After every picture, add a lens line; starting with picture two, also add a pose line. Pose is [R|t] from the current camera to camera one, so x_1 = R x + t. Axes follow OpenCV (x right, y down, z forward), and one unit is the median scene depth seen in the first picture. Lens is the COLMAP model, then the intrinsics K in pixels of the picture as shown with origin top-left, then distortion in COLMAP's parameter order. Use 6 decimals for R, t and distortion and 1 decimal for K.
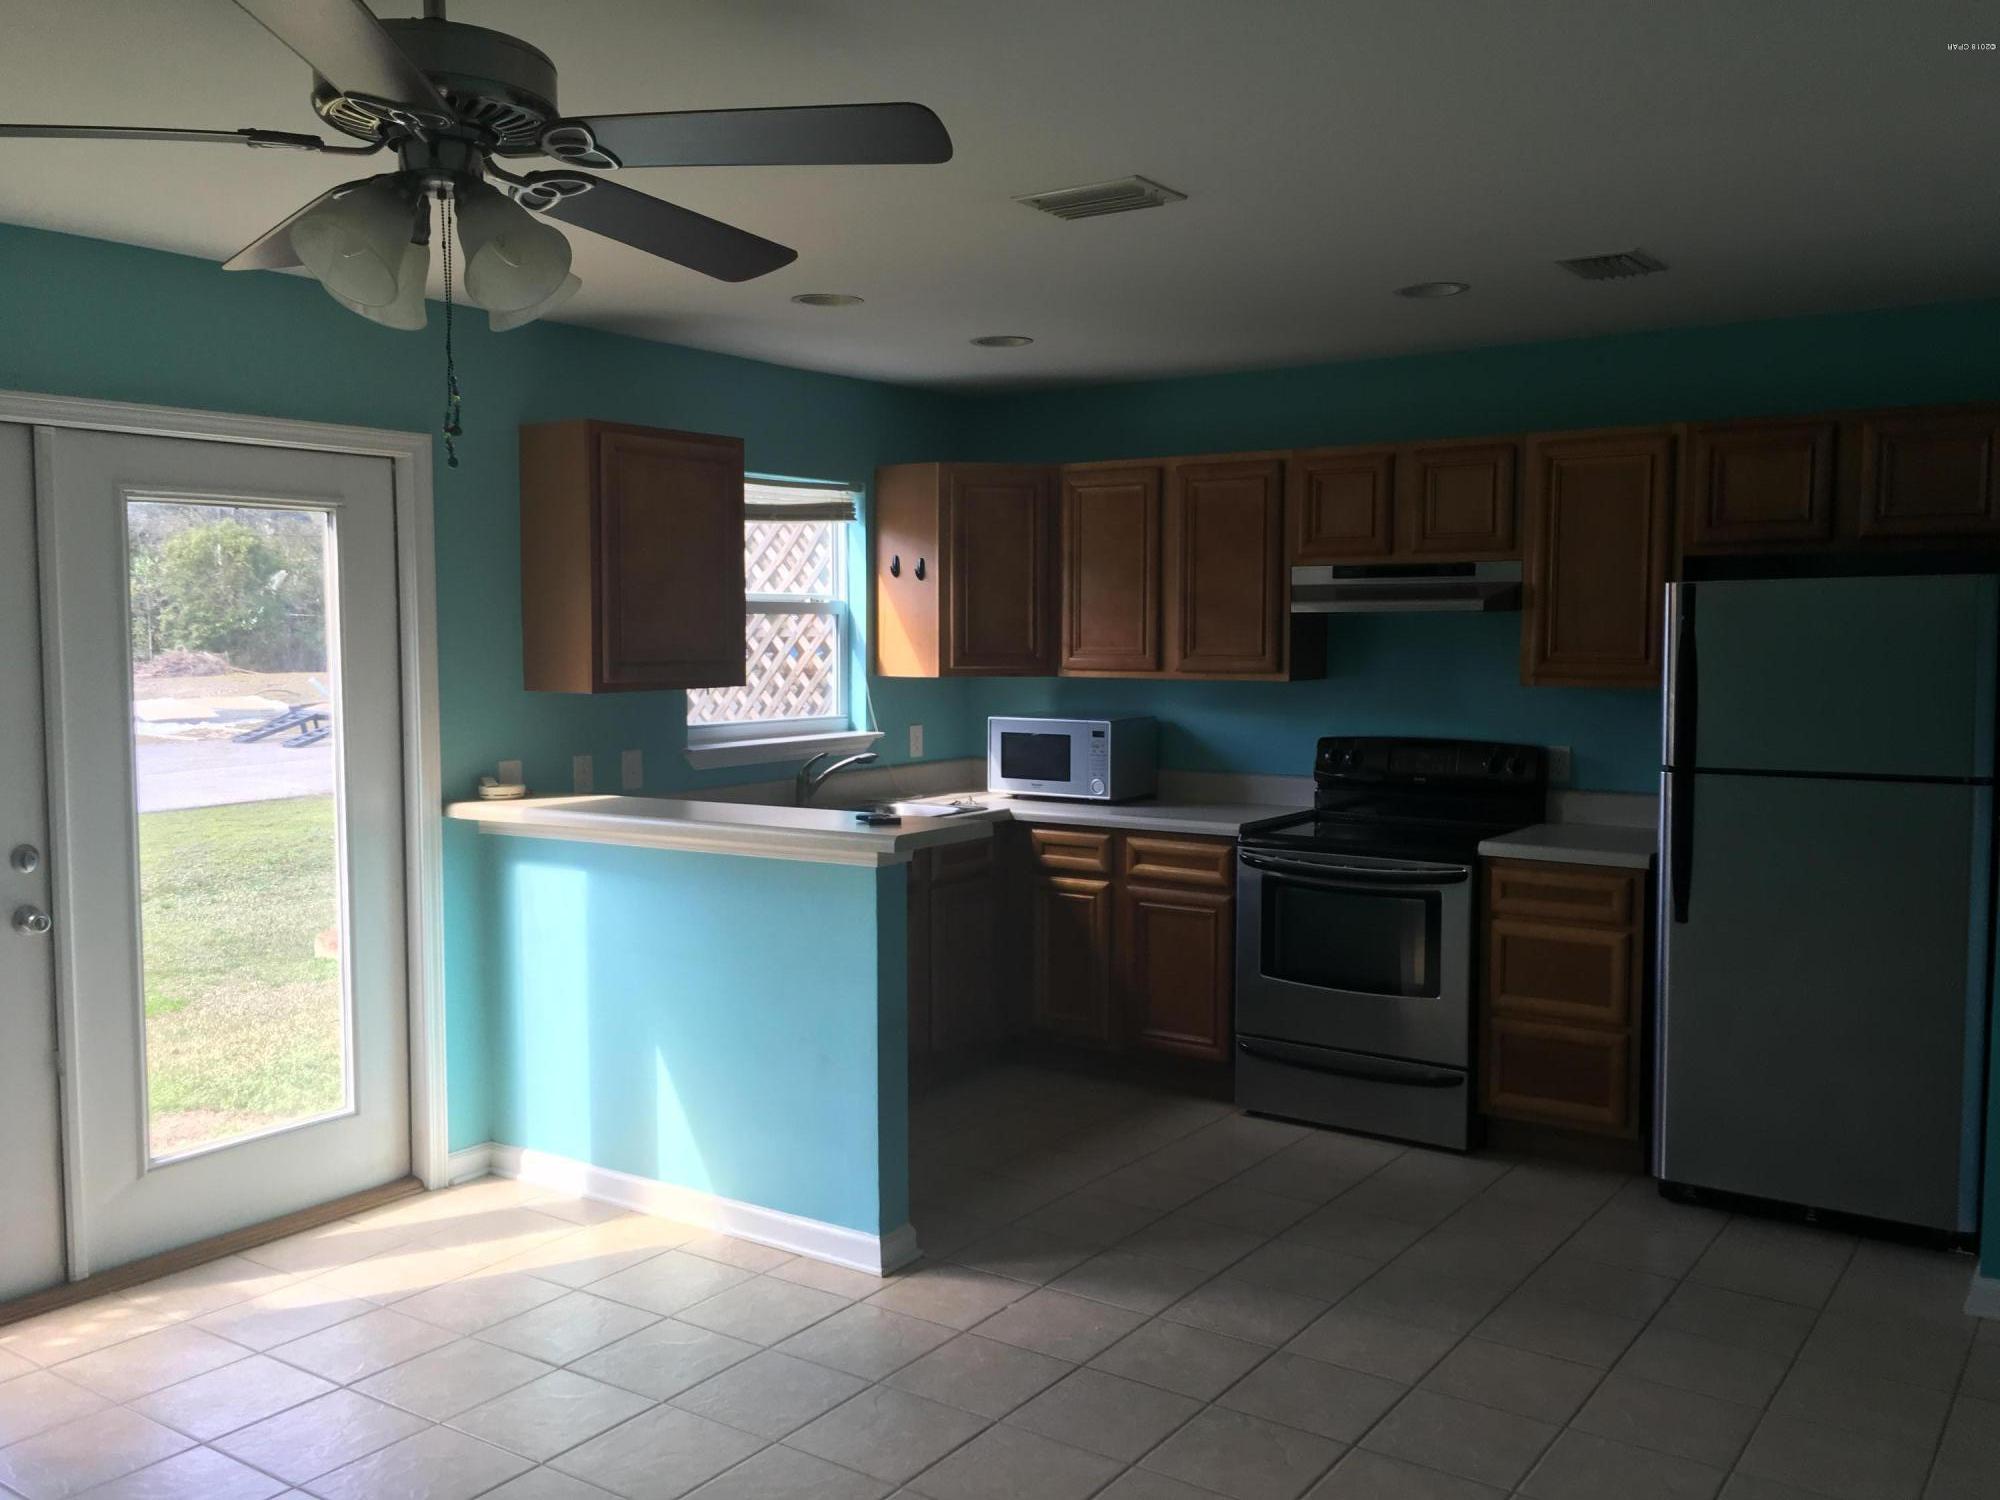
lens RADIAL K [[1732.3, 0, 1000.0], [0, 1732.3, 750.0], [0, 0, 1]] dist [0.001959, 0.001190]
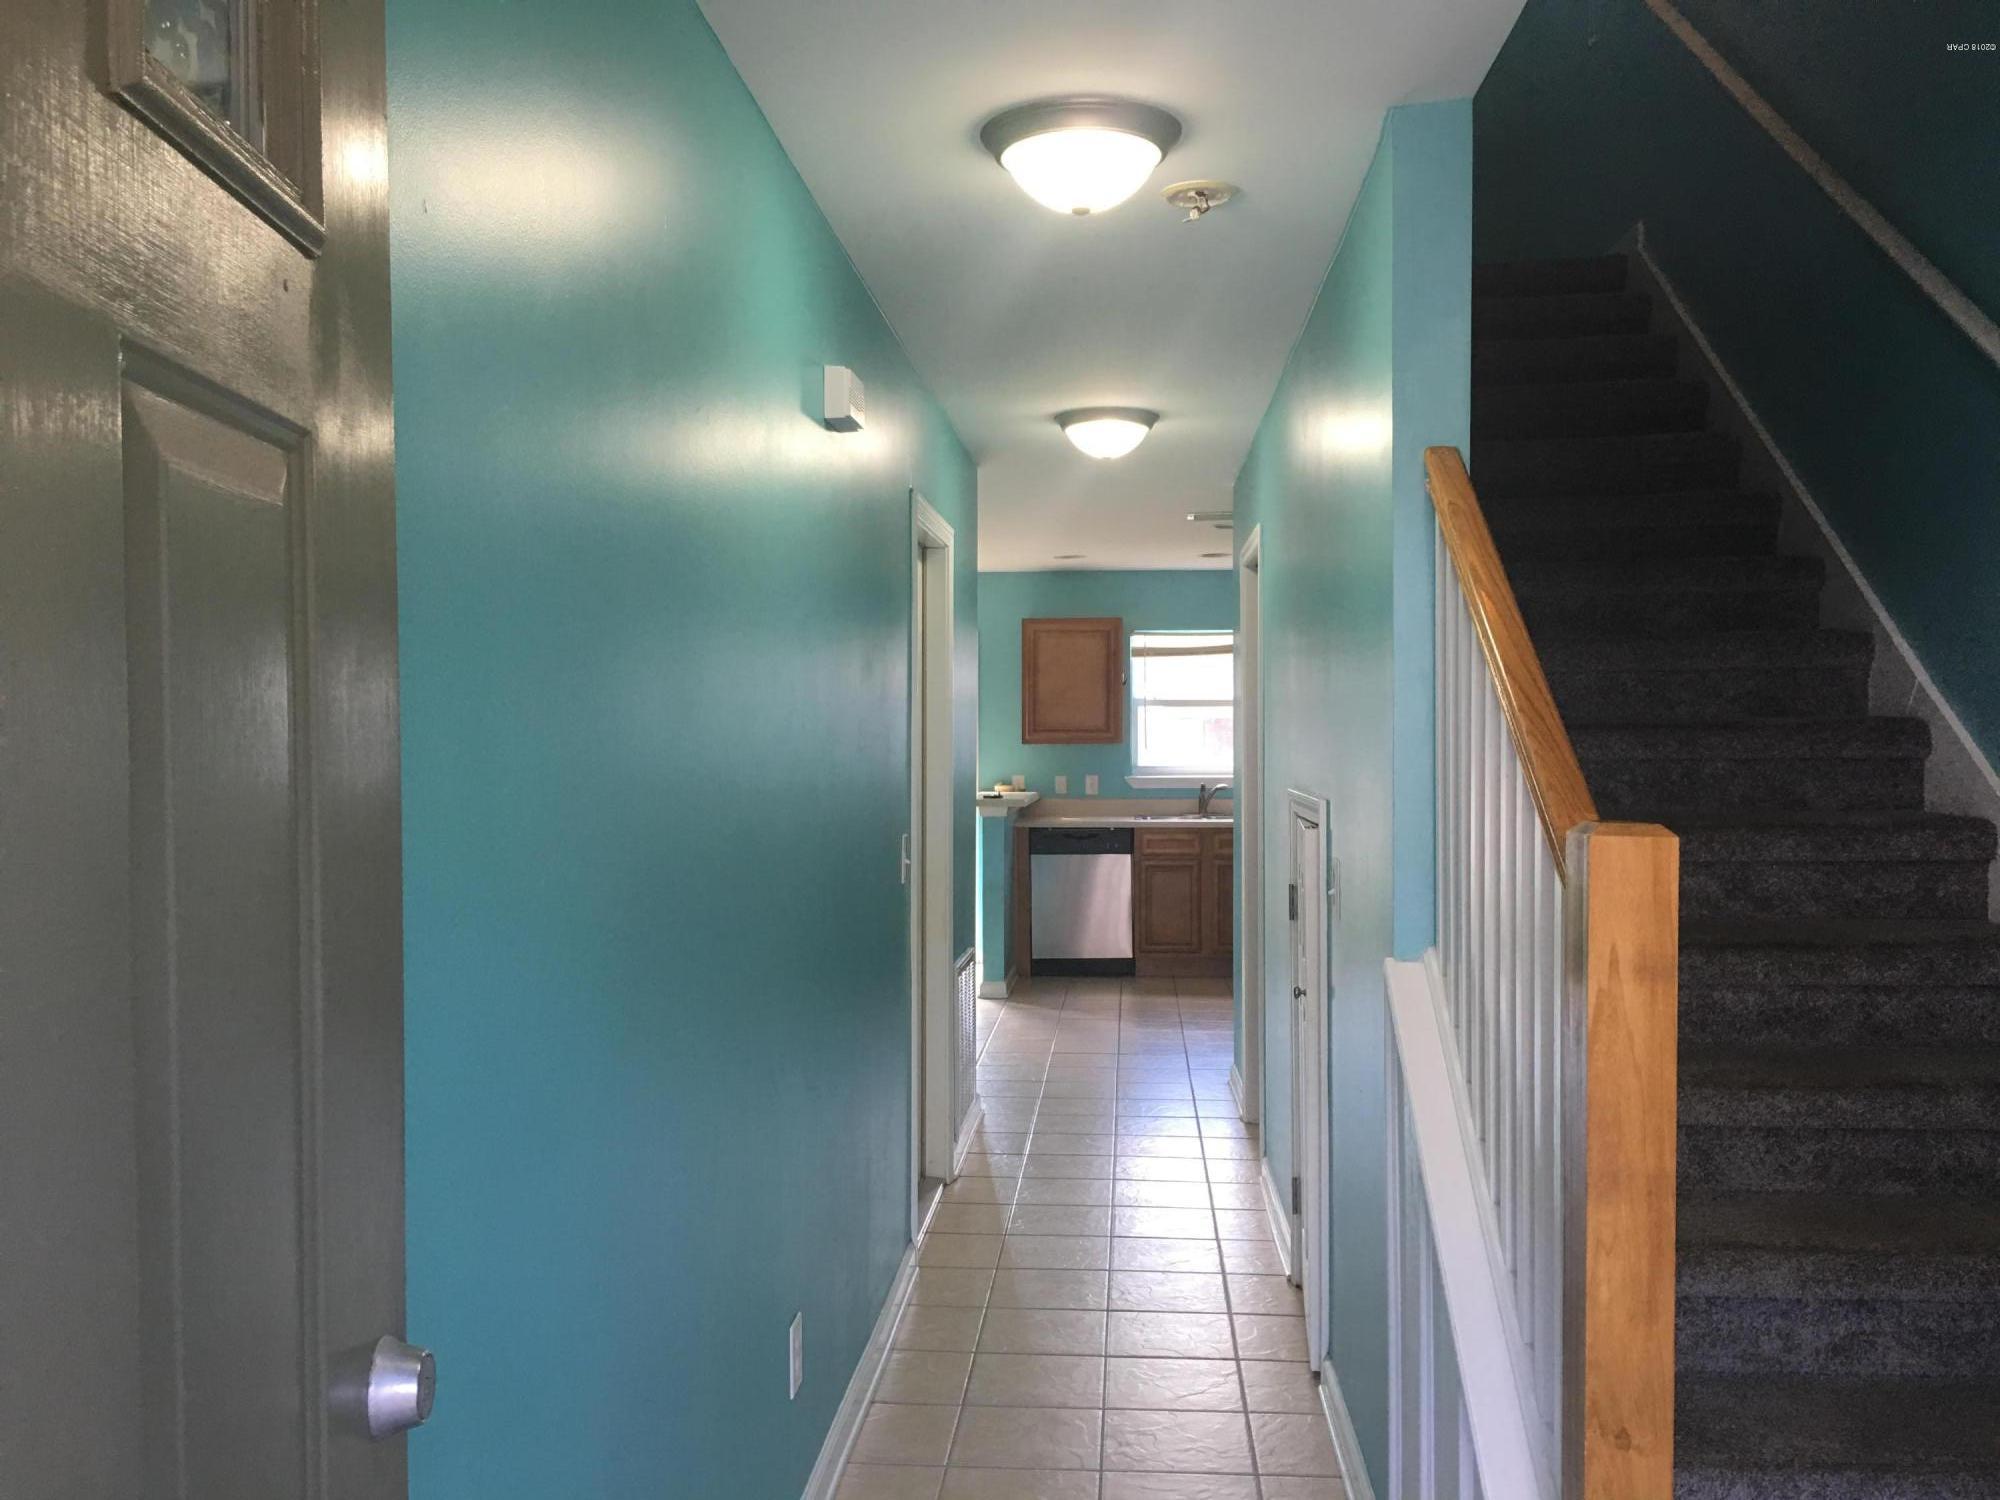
lens RADIAL K [[1732.3, 0, 1000.0], [0, 1732.3, 750.0], [0, 0, 1]] dist [0.001959, 0.001190]
pose [[0.505771, 0.008418, -0.862627, 1.038192], [-0.065406, 0.997448, -0.028615, 0.025253], [0.860185, 0.070894, 0.505031, -0.066527]]
